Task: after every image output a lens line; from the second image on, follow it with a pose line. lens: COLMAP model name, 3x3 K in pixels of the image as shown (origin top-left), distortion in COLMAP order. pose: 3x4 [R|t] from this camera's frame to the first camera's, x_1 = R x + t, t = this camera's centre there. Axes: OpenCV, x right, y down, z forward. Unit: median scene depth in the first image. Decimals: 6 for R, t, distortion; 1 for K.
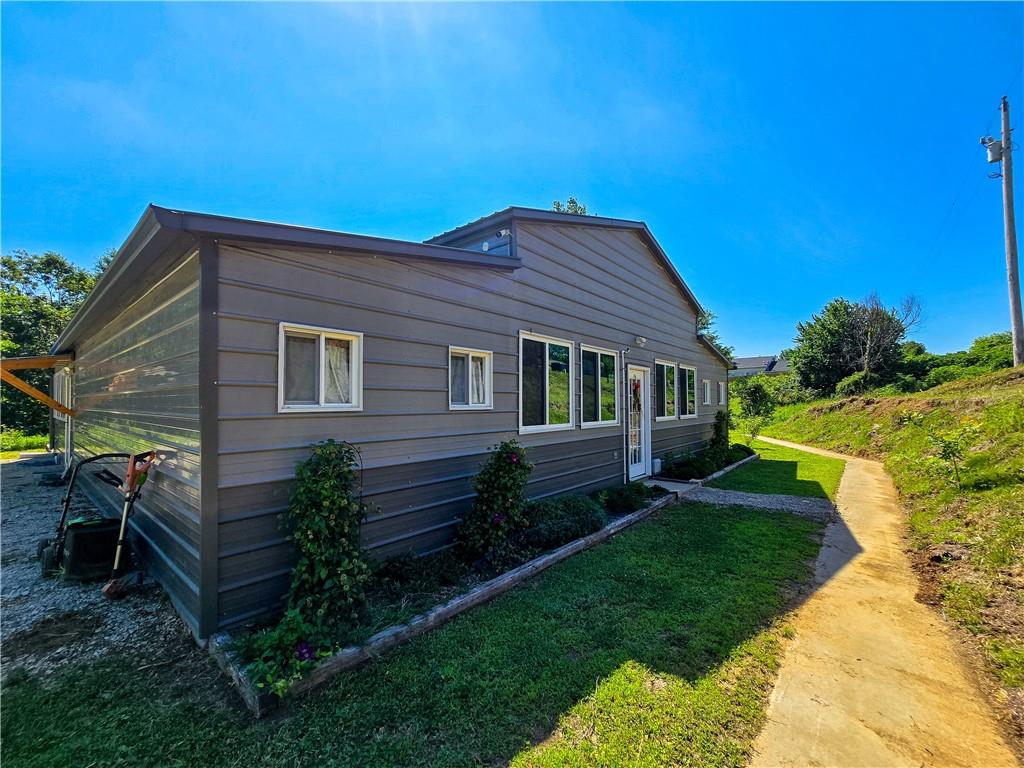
lens RADIAL K [[420.4, 0, 518.4], [0, 420.4, 387.3], [0, 0, 1]] dist [0.004116, 0.000865]
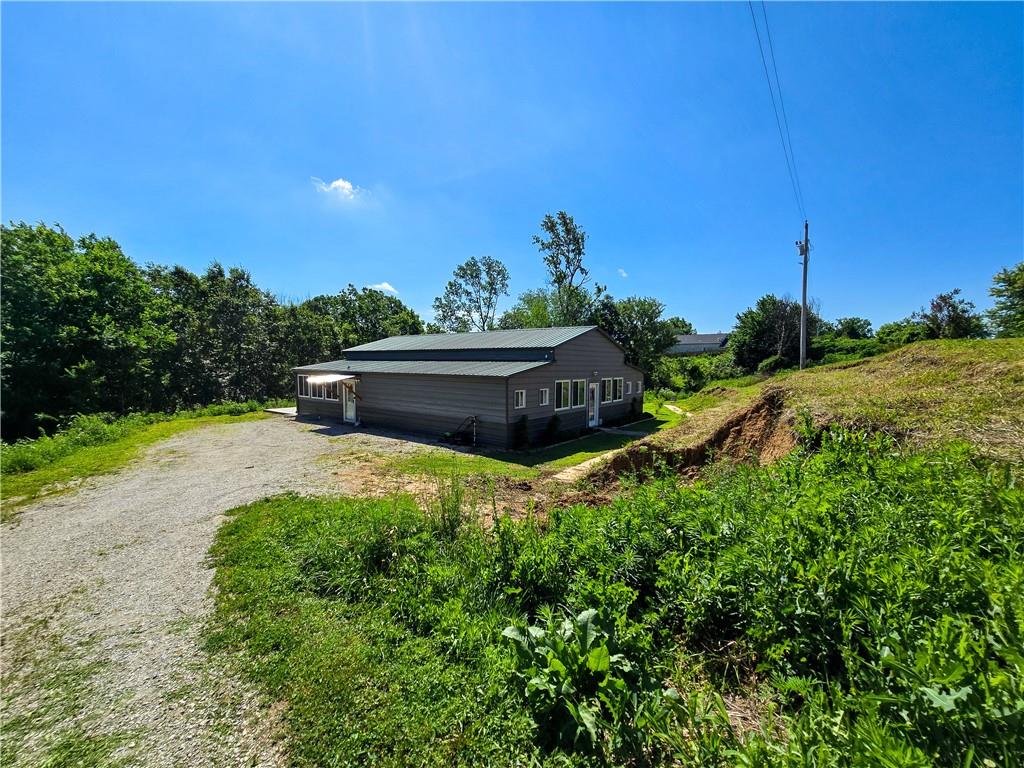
lens RADIAL K [[420.4, 0, 509.0], [0, 420.4, 383.8], [0, 0, 1]] dist [0.004116, 0.000865]
pose [[0.999520, 0.006683, 0.030250, -0.191870], [-0.009115, 0.996674, 0.080978, -0.155560], [-0.029608, -0.081215, 0.996257, -0.958796]]
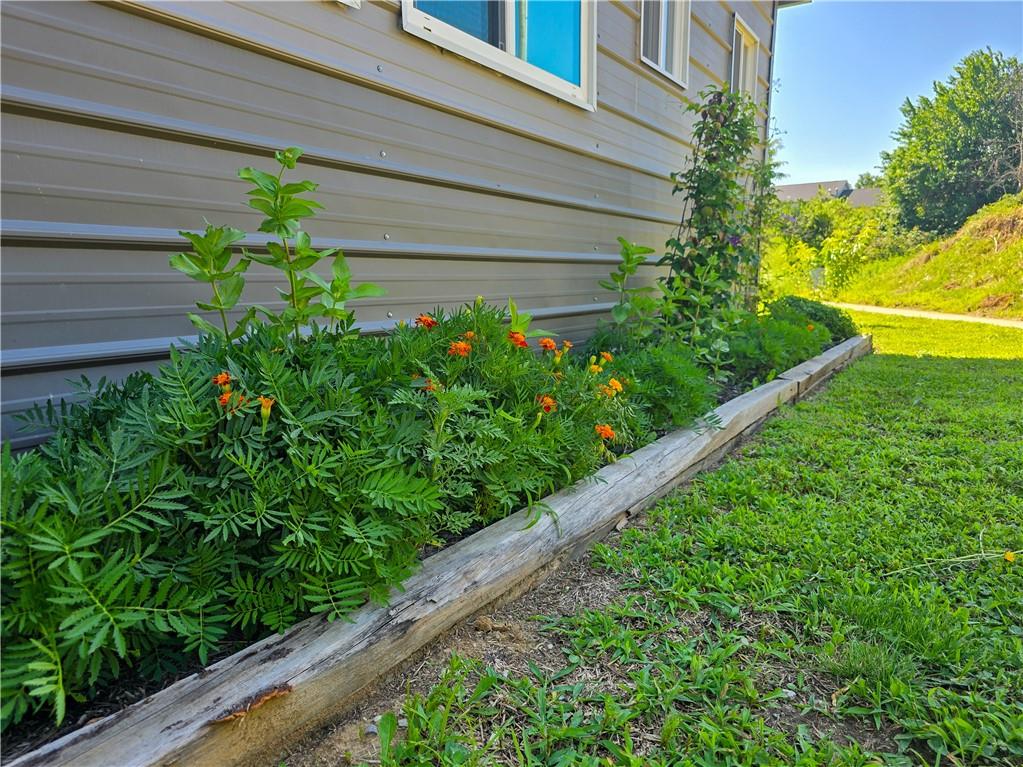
lens RADIAL K [[681.7, 0, 510.6], [0, 681.7, 382.7], [0, 0, 1]] dist [-0.002314, -0.000337]
pose [[0.993680, -0.017565, 0.110866, 0.303247], [-0.002634, 0.983760, 0.179467, 0.110160], [-0.112218, -0.178625, 0.977497, 0.602648]]
